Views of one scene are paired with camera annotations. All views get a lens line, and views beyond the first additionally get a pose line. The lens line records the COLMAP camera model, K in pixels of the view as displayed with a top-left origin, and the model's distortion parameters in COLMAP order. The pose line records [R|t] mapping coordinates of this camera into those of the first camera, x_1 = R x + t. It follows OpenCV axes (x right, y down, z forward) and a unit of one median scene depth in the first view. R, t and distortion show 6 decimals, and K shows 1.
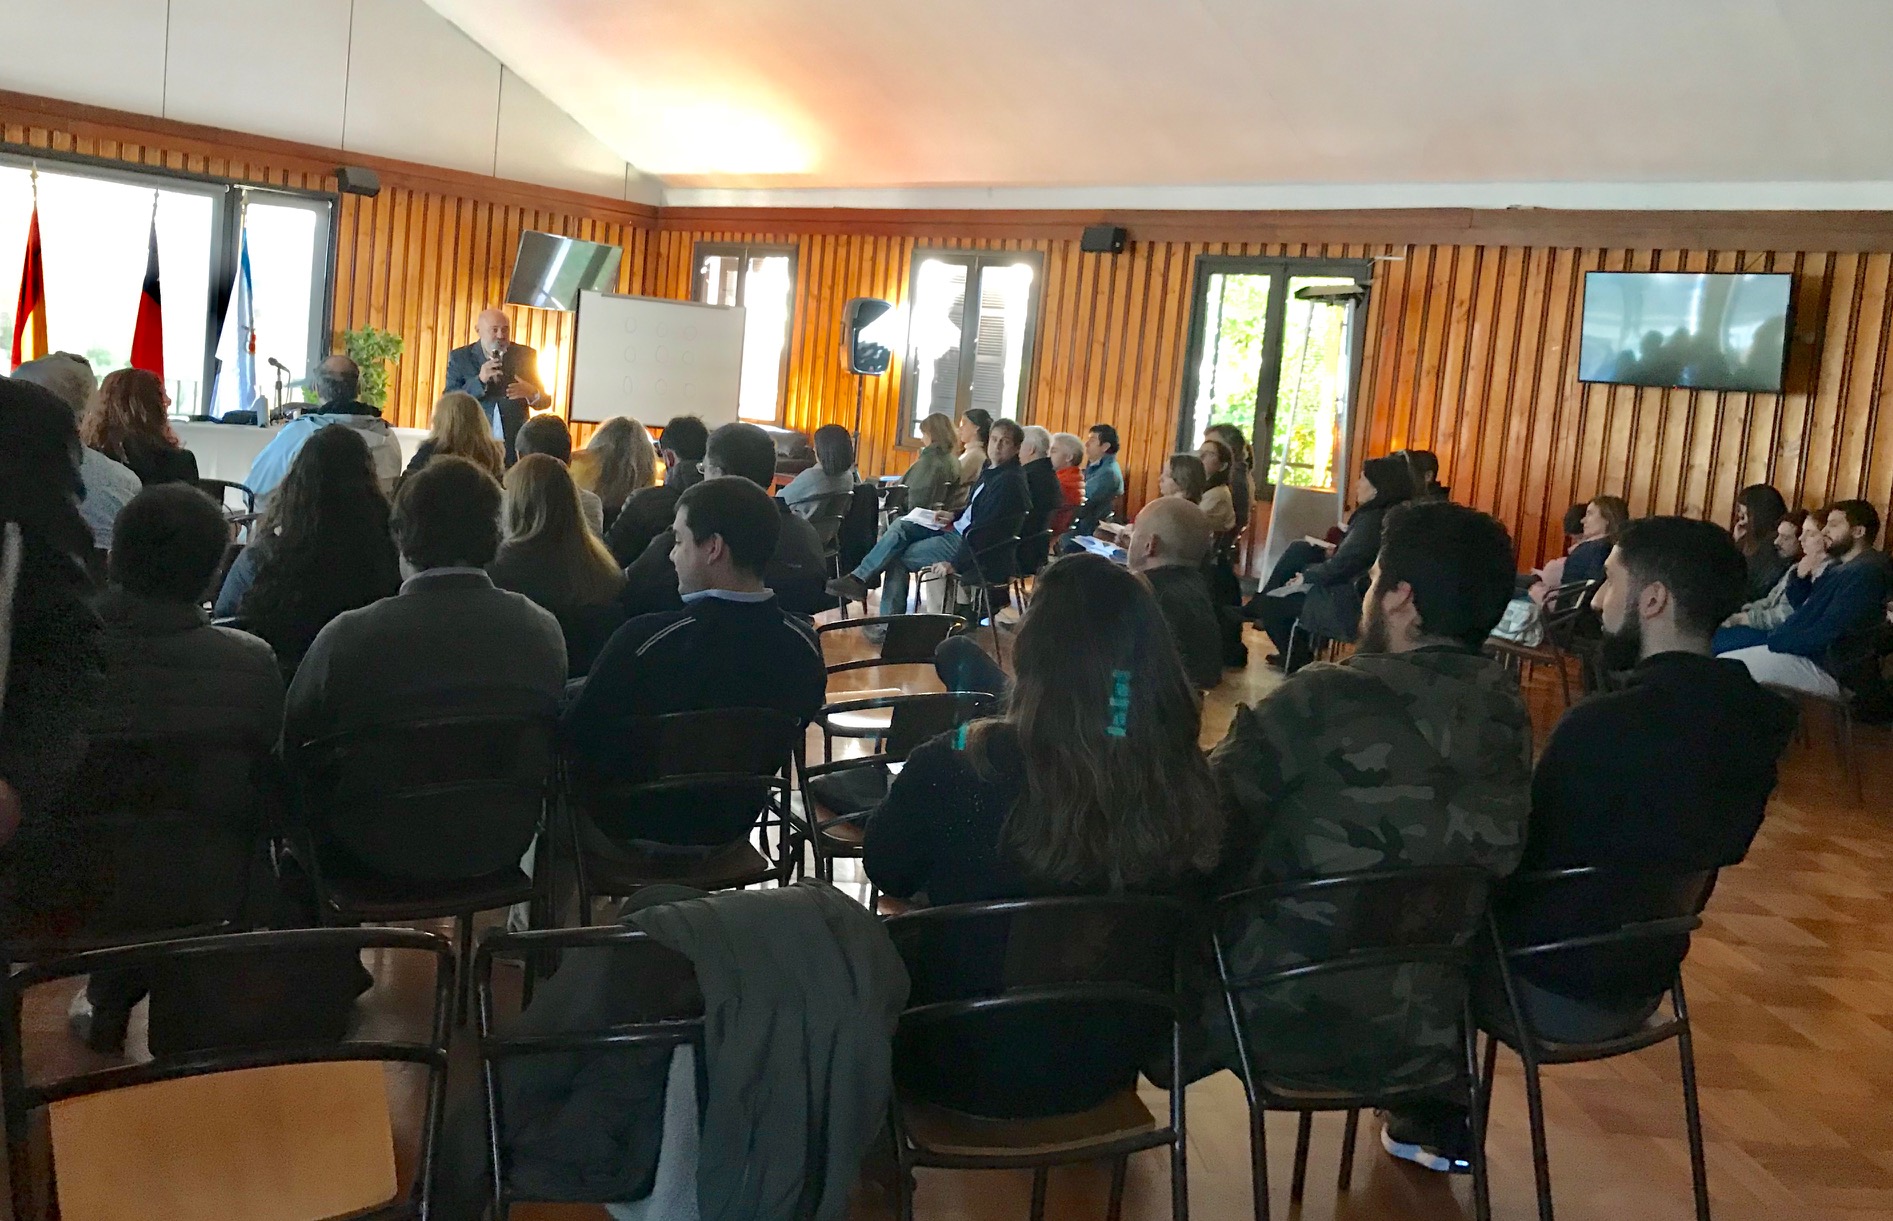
lens RADIAL K [[1797.9, 0, 1013.0], [0, 1797.9, 511.1], [0, 0, 1]] dist [0.082944, -0.266102]
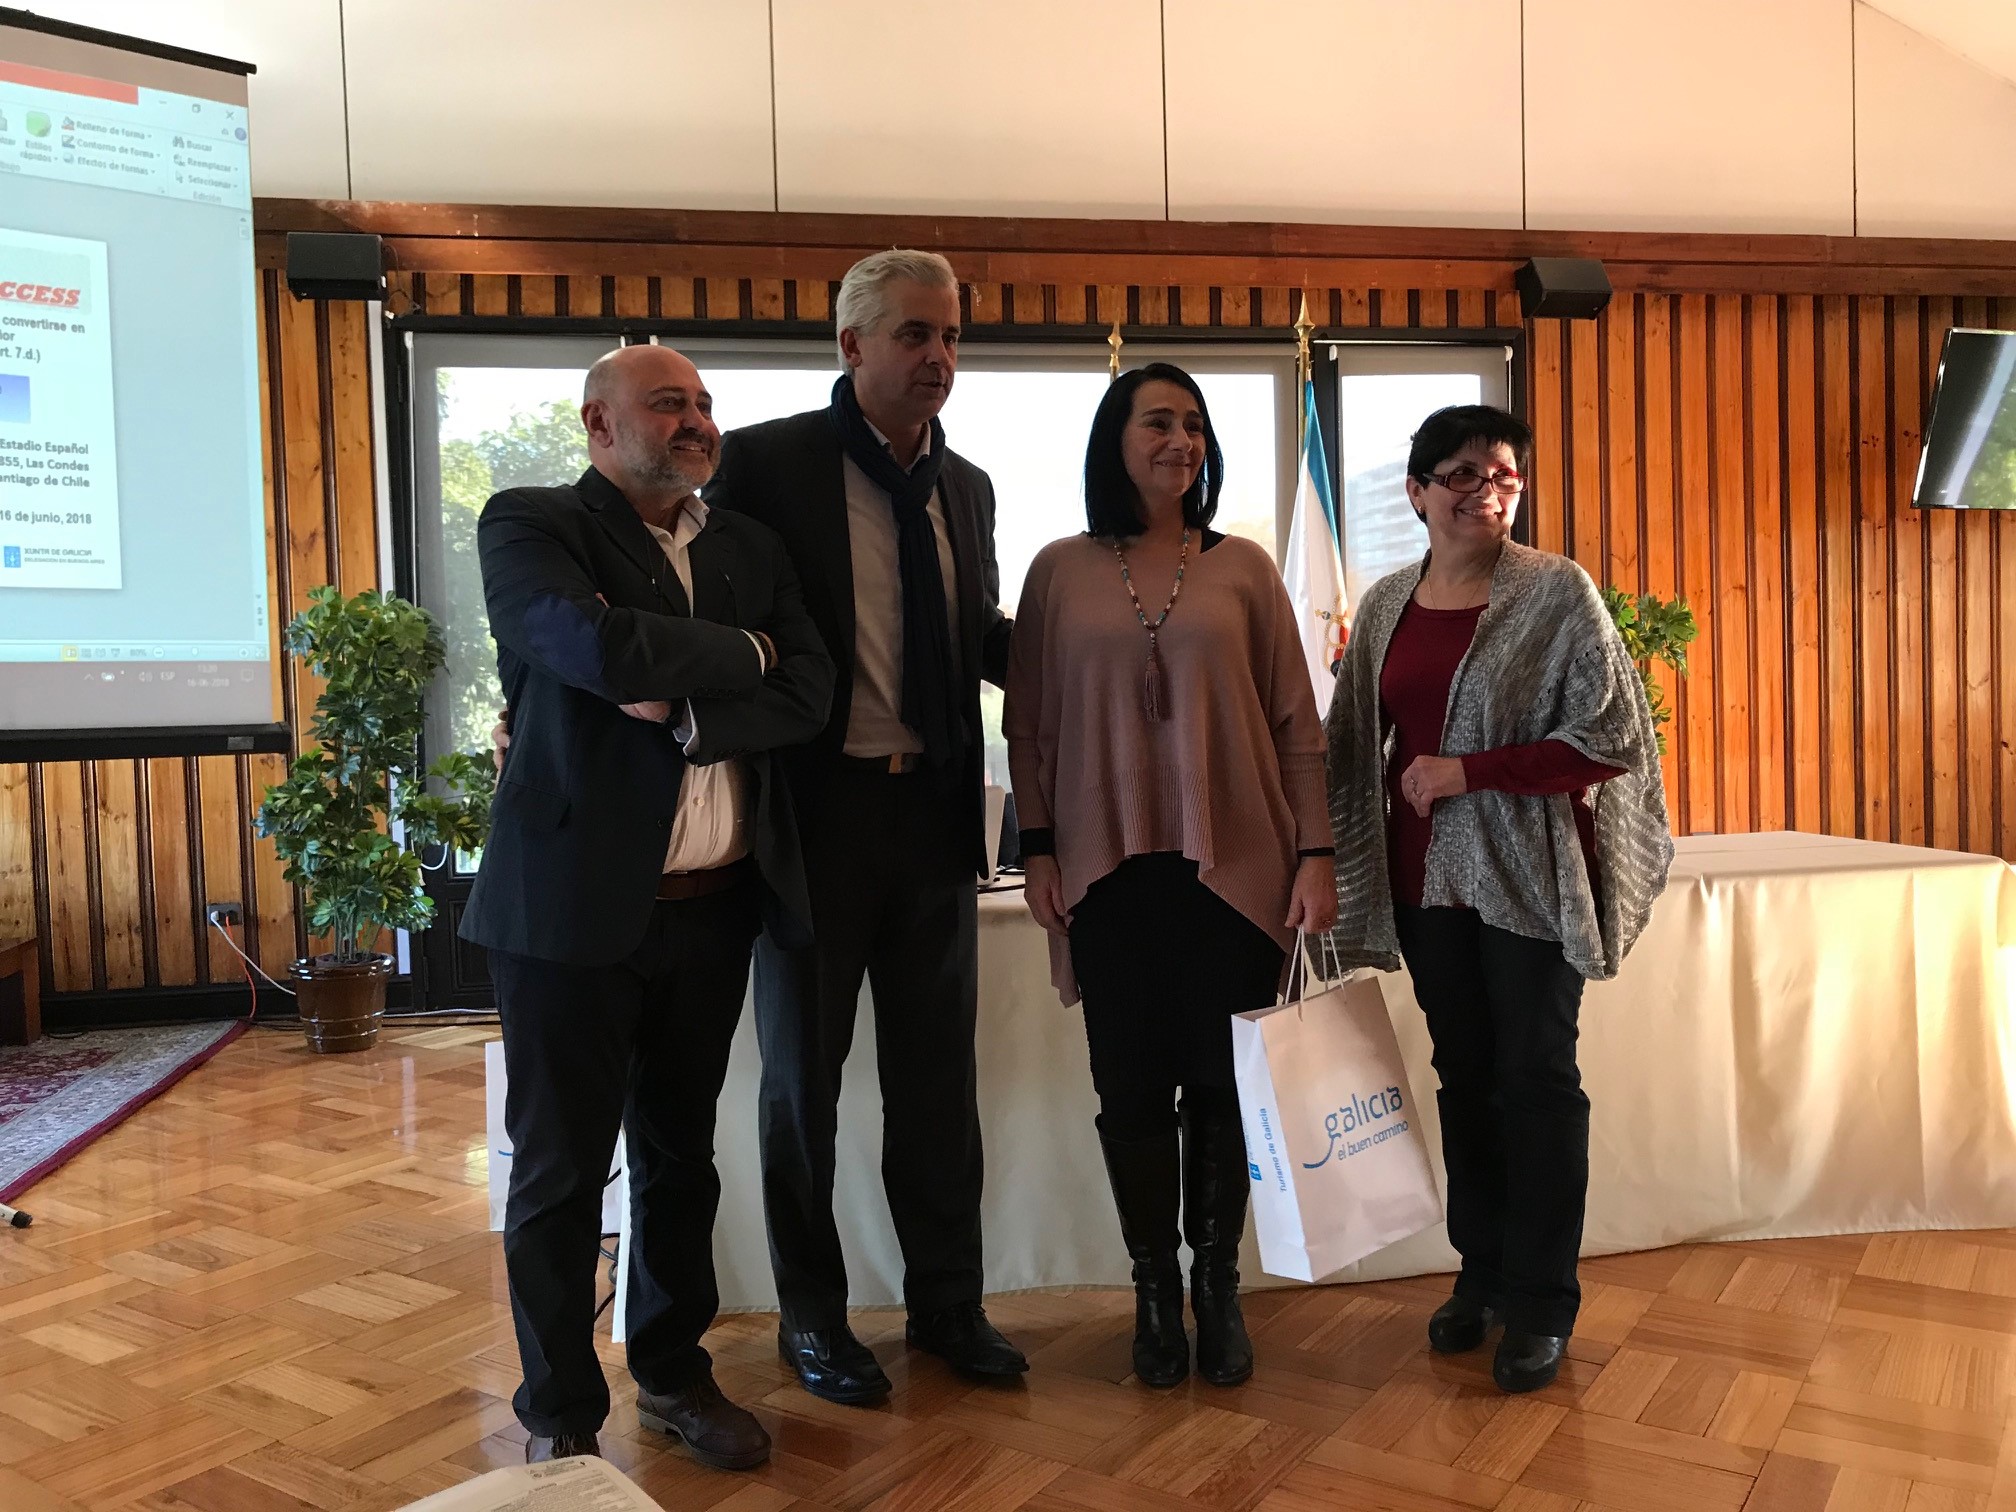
lens RADIAL K [[1781.6, 0, 1008.0], [0, 1781.6, 756.0], [0, 0, 1]] dist [-0.015680, 0.032500]
pose [[0.778874, -0.097188, -0.619605, -0.259257], [0.050459, 0.994429, -0.092552, -0.034599], [0.625148, 0.040822, 0.779438, 0.720478]]
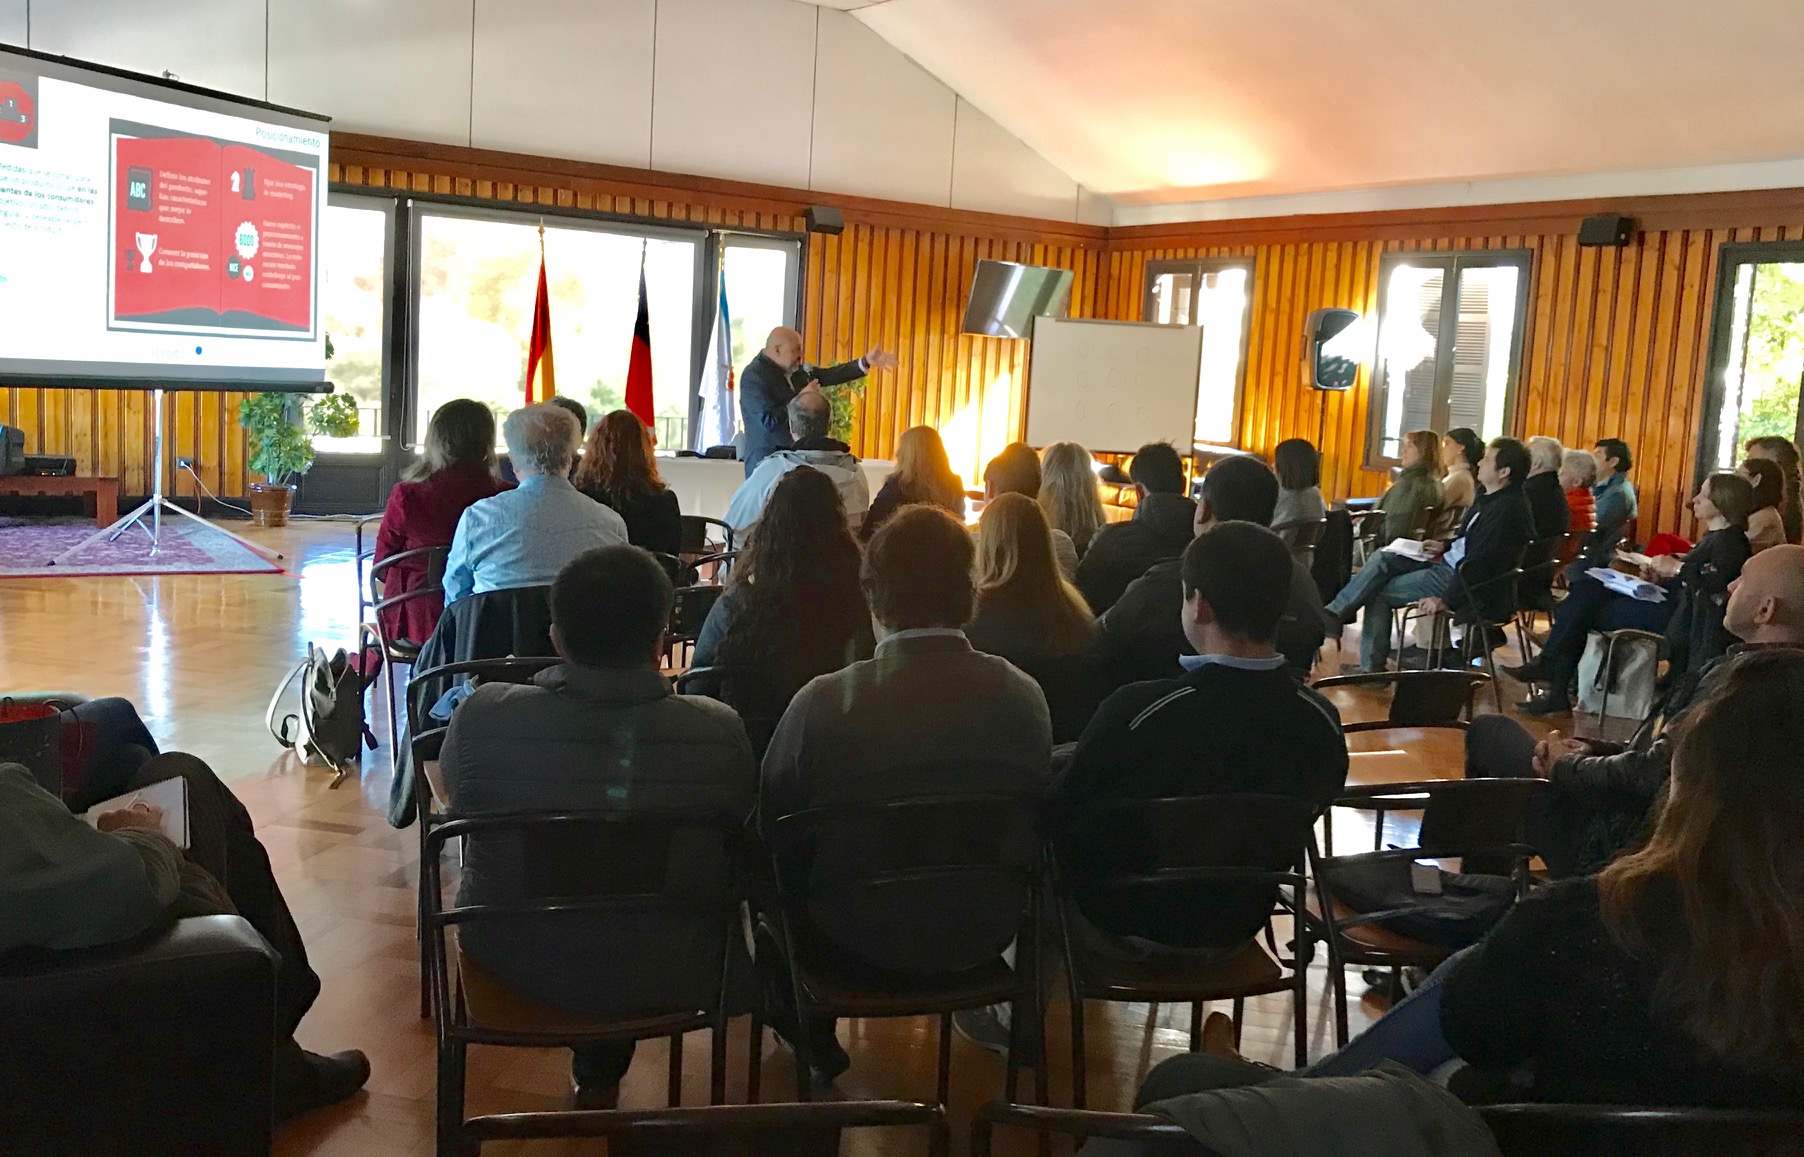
lens RADIAL K [[1794.3, 0, 902.0], [0, 1794.3, 578.5], [0, 0, 1]] dist [0.129318, -0.430451]
pose [[0.953724, -0.000013, -0.300685, -0.011599], [0.008034, 0.999644, 0.025439, -0.003797], [0.300578, -0.026678, 0.953384, 0.030691]]
